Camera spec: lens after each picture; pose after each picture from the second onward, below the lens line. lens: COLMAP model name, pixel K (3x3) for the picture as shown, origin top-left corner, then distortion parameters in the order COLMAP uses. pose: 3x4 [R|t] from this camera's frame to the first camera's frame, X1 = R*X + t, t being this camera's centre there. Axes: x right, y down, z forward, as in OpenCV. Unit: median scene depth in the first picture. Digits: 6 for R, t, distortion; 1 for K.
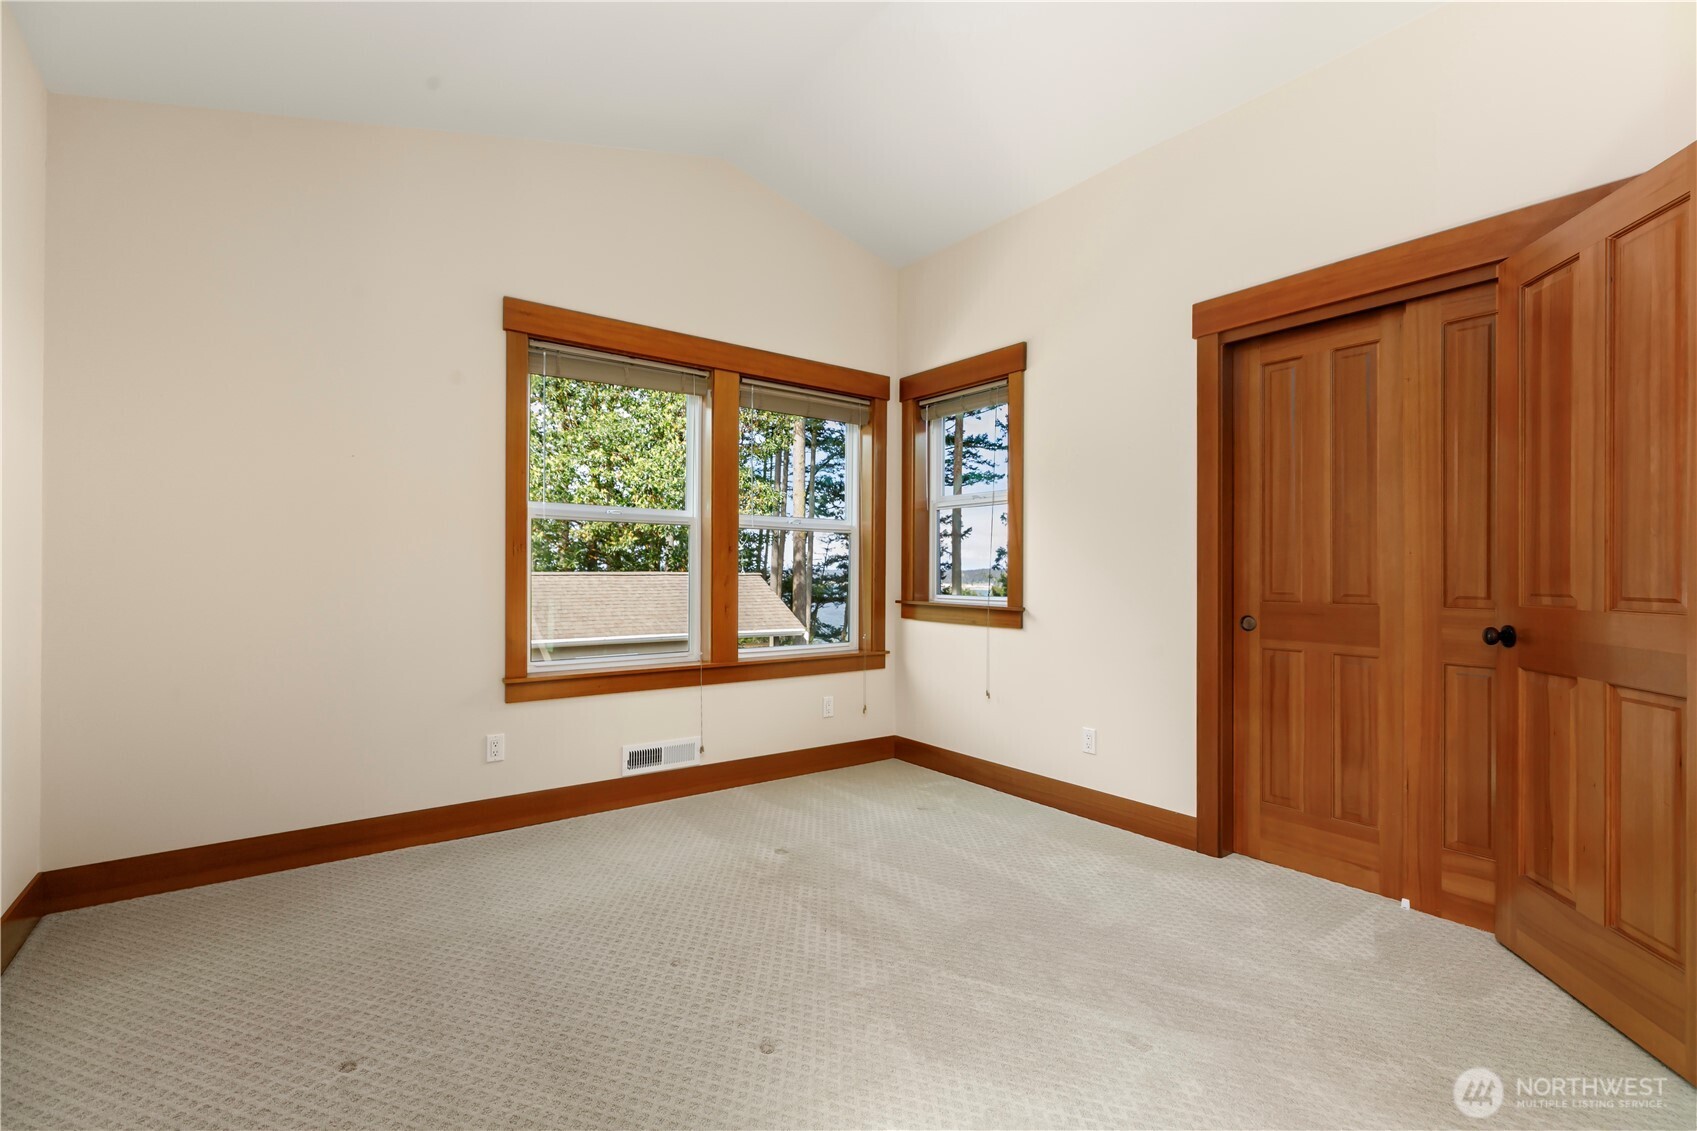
lens RADIAL K [[757.5, 0, 848.5], [0, 757.5, 565.5], [0, 0, 1]] dist [0.000704, -0.000012]
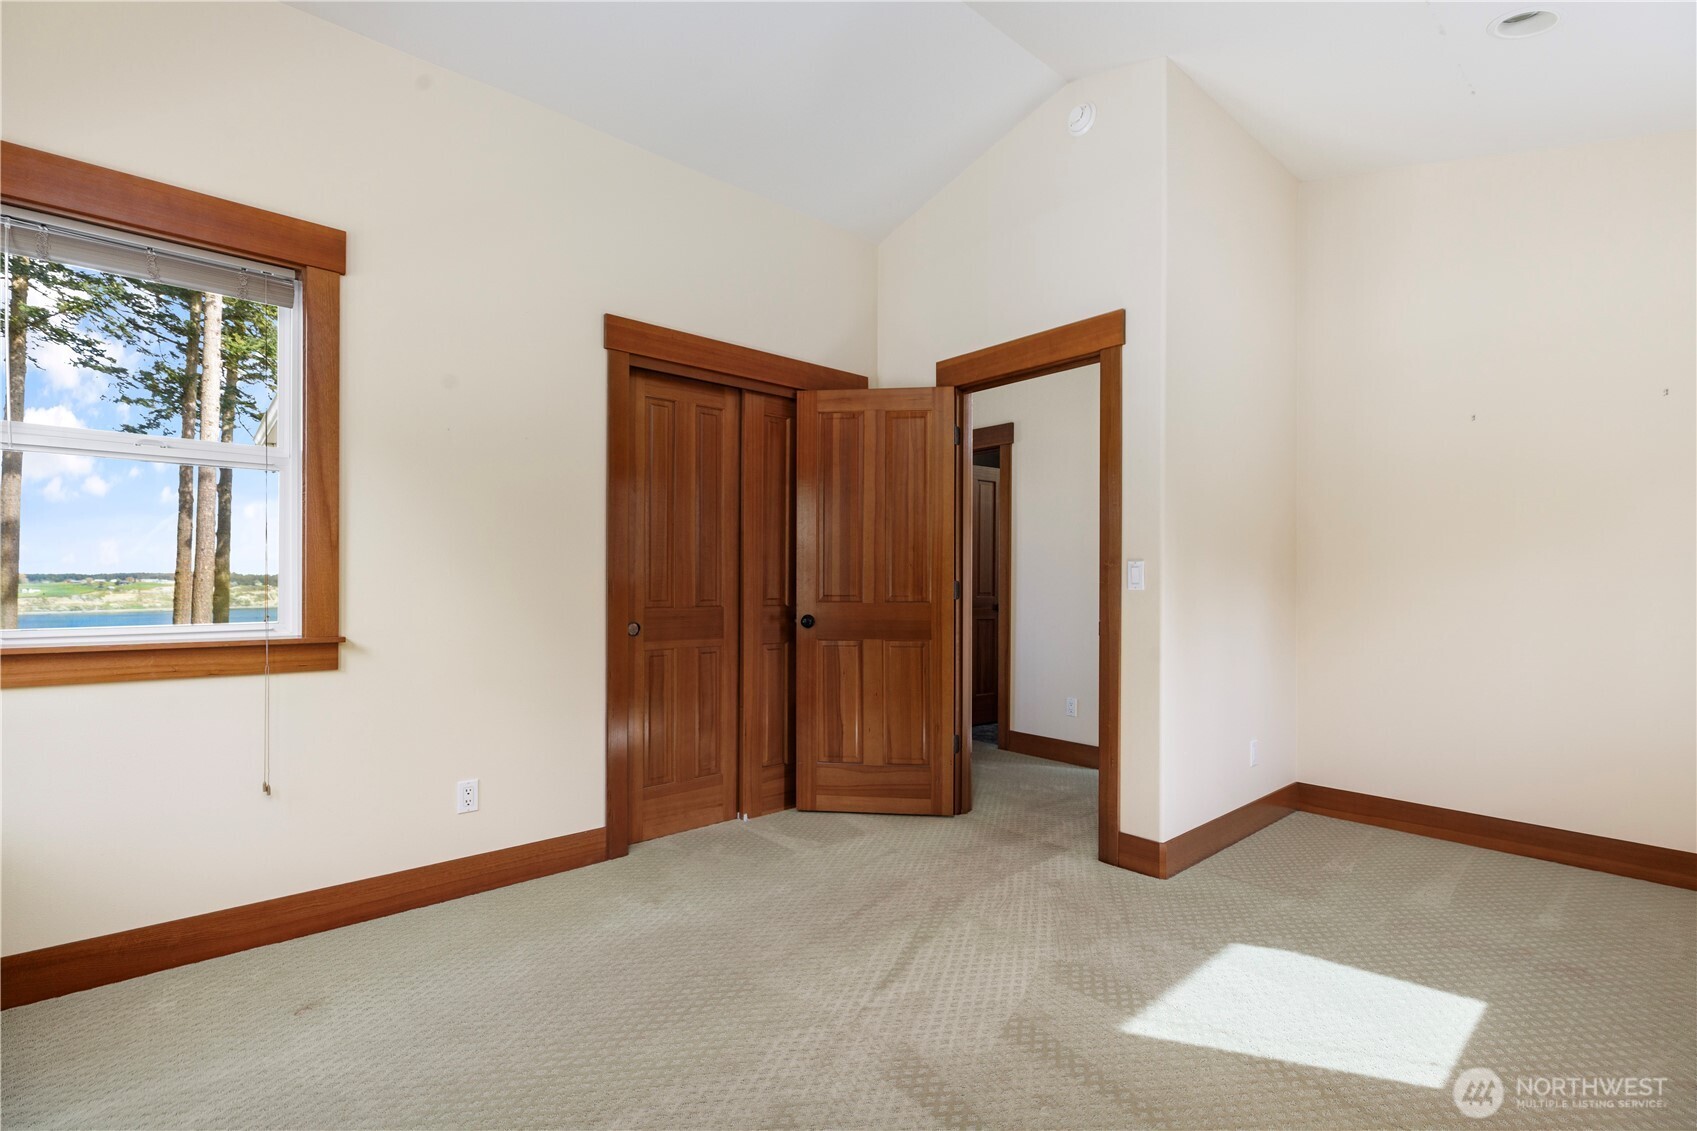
lens RADIAL K [[757.5, 0, 848.5], [0, 757.5, 565.5], [0, 0, 1]] dist [0.000704, -0.000012]
pose [[-0.079363, 0.006451, 0.996825, -0.589316], [-0.022185, 0.999720, -0.008236, -0.012942], [-0.996599, -0.022768, -0.079198, 0.794165]]
